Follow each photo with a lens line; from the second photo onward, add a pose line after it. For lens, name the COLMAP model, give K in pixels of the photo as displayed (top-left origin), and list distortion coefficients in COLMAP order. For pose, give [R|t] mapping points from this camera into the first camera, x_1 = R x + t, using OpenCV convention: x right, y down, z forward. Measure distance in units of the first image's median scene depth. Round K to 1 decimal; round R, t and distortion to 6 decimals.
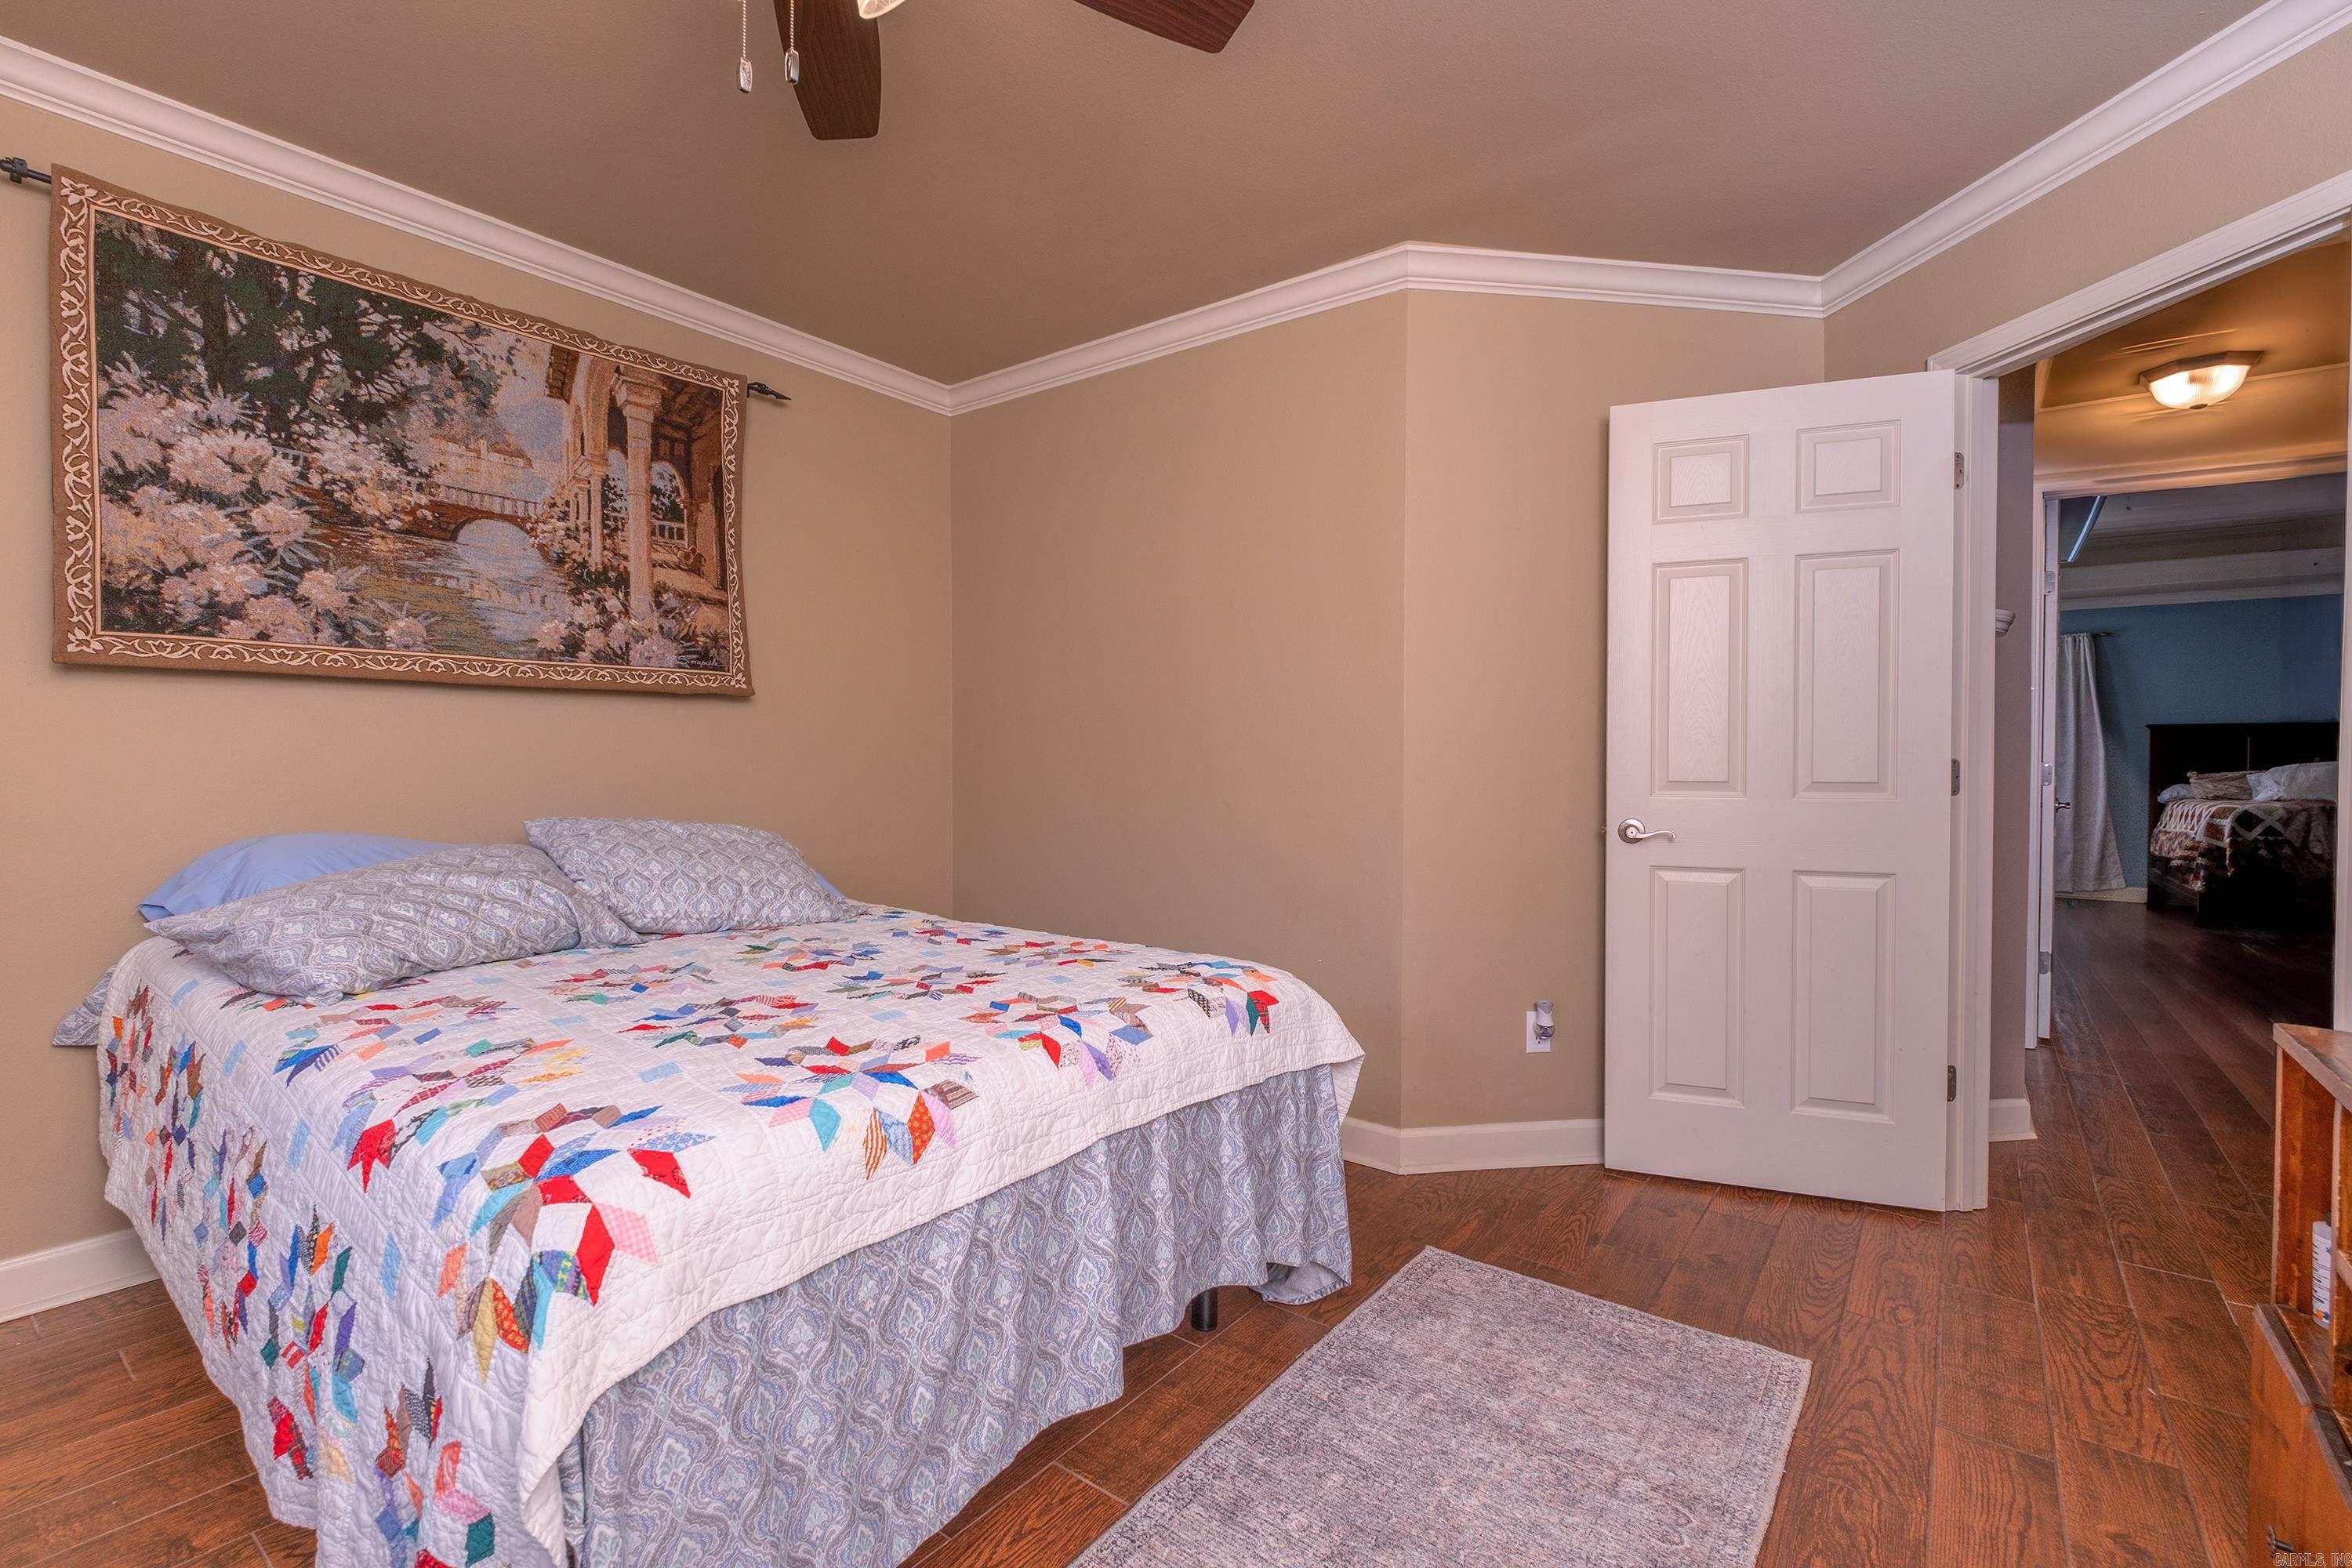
lens RADIAL K [[1015.9, 0, 1183.3], [0, 1015.9, 775.4], [0, 0, 1]] dist [-0.002109, -0.002009]
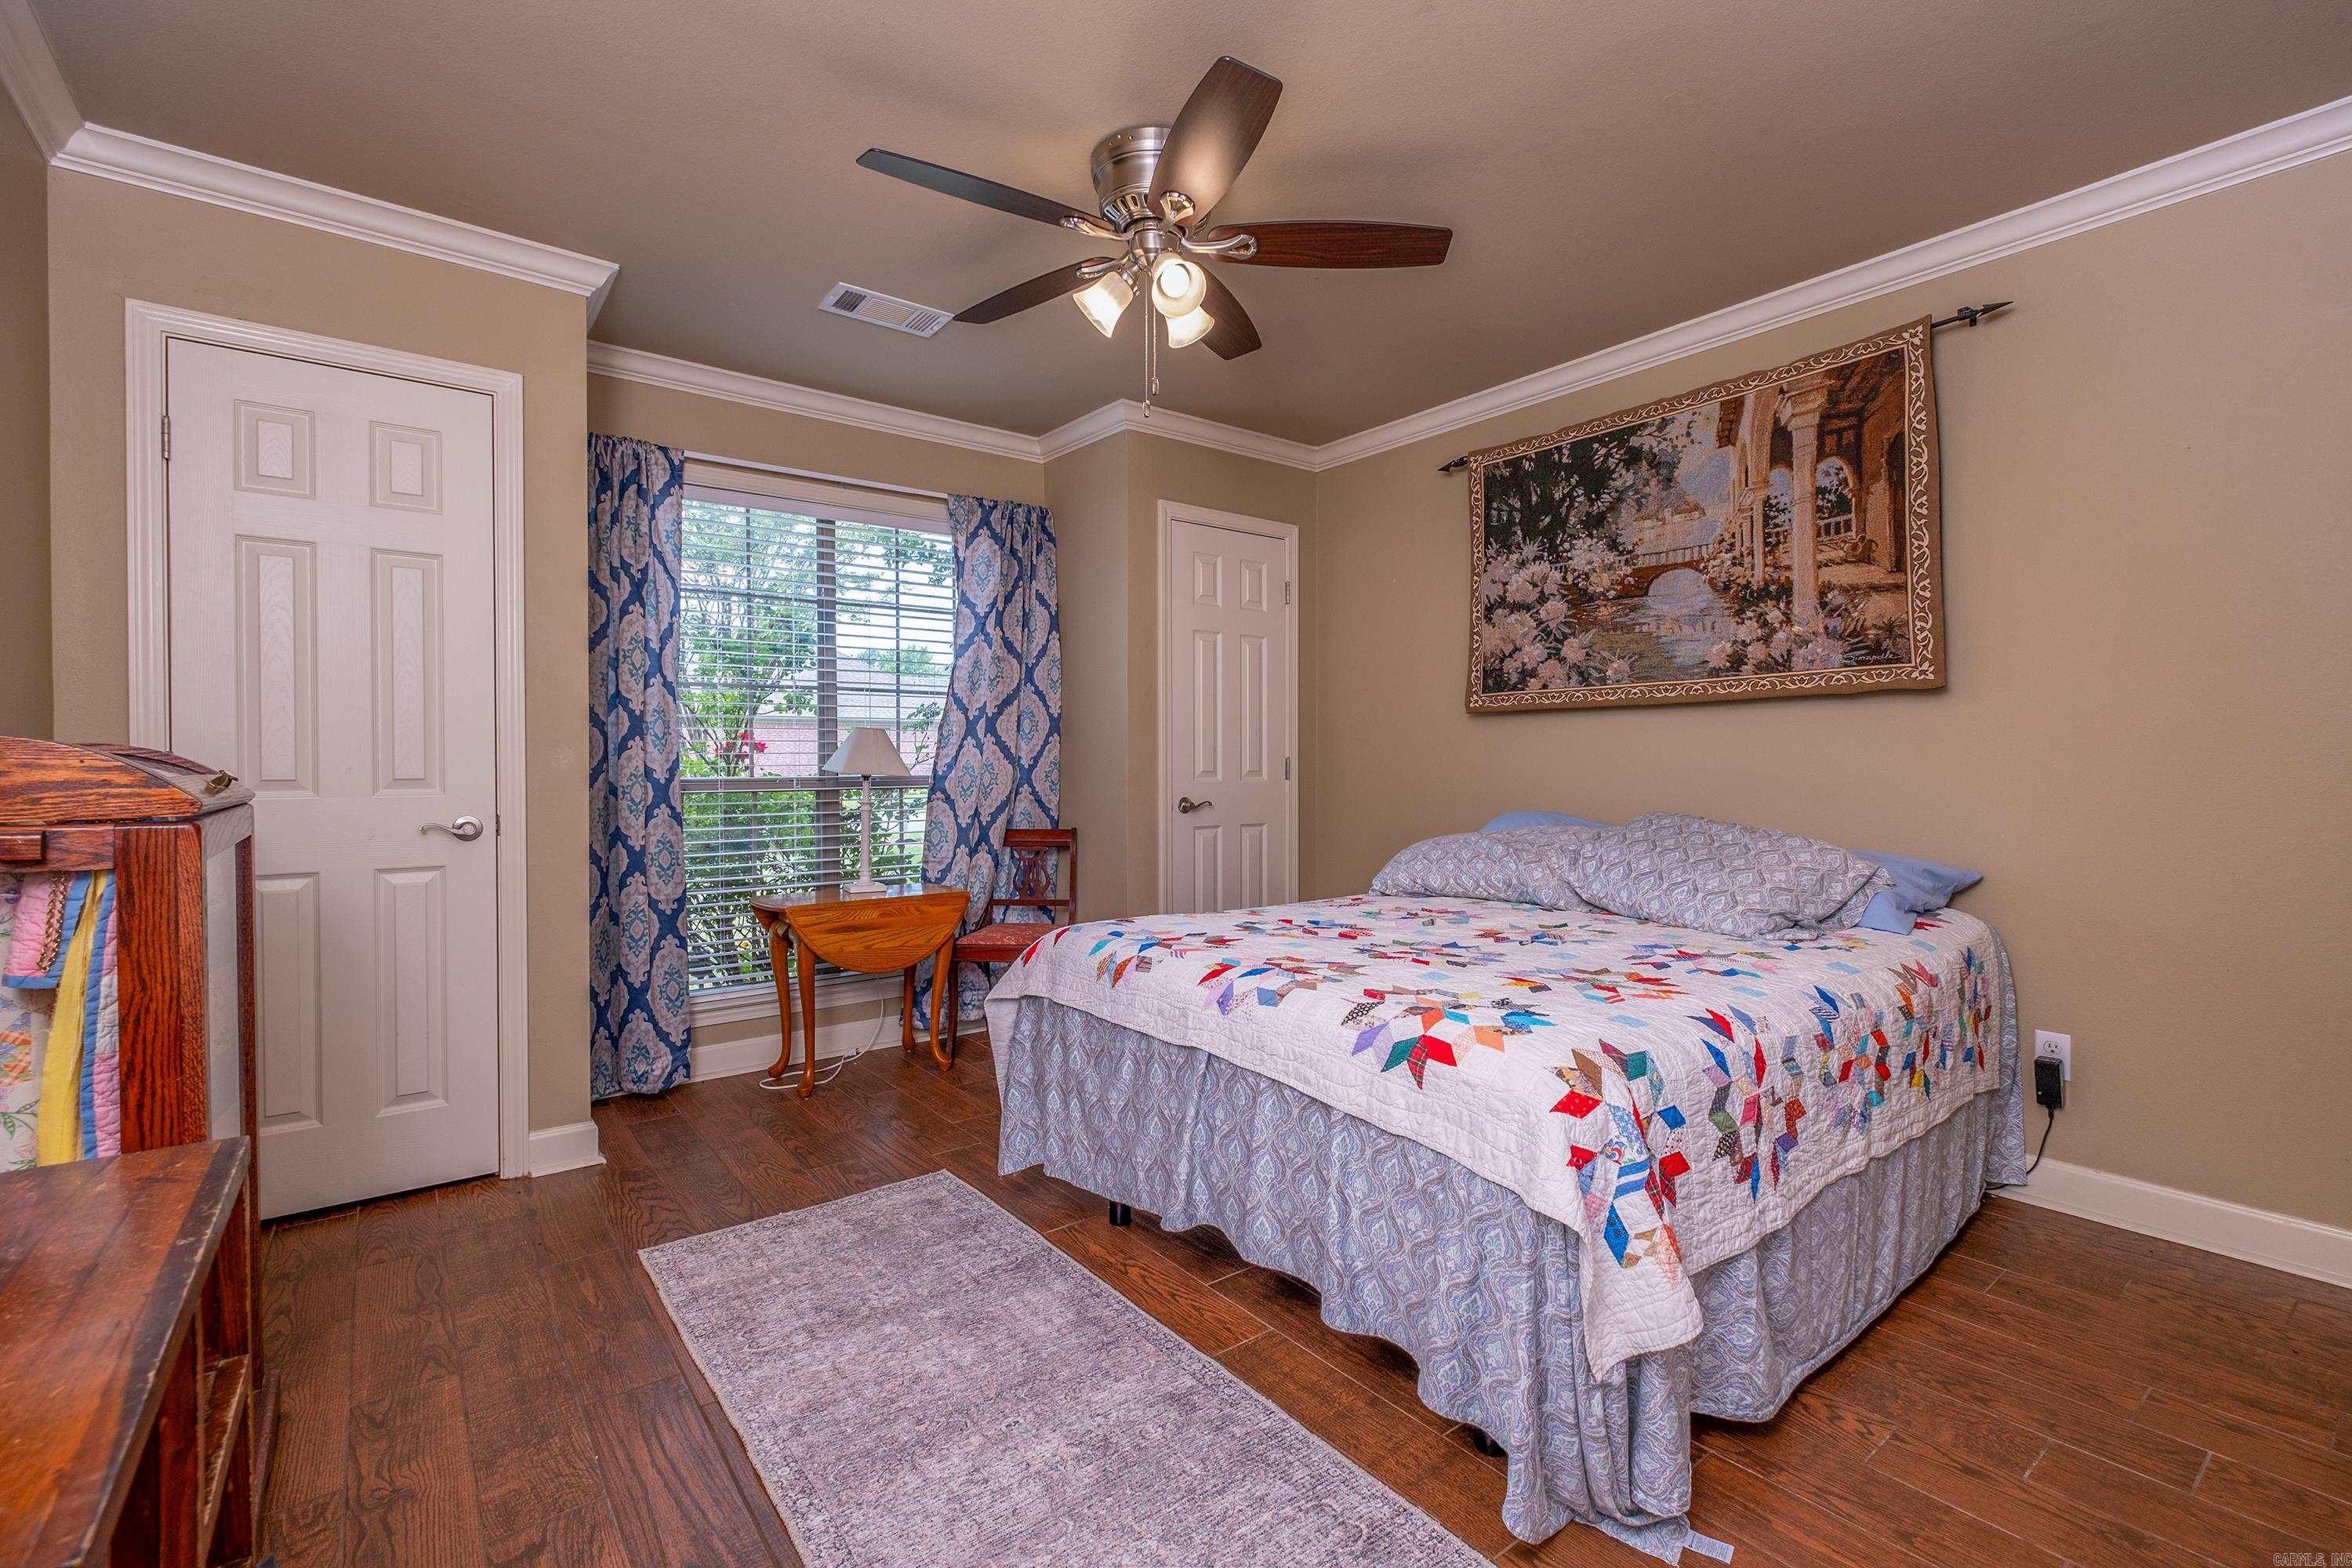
lens RADIAL K [[1015.9, 0, 1176.3], [0, 1015.9, 773.1], [0, 0, 1]] dist [-0.002109, -0.002009]
pose [[-0.250866, 0.005058, -0.968009, 0.669709], [-0.013515, 0.999871, 0.008727, -0.006429], [0.967928, 0.015272, -0.250765, 0.723579]]
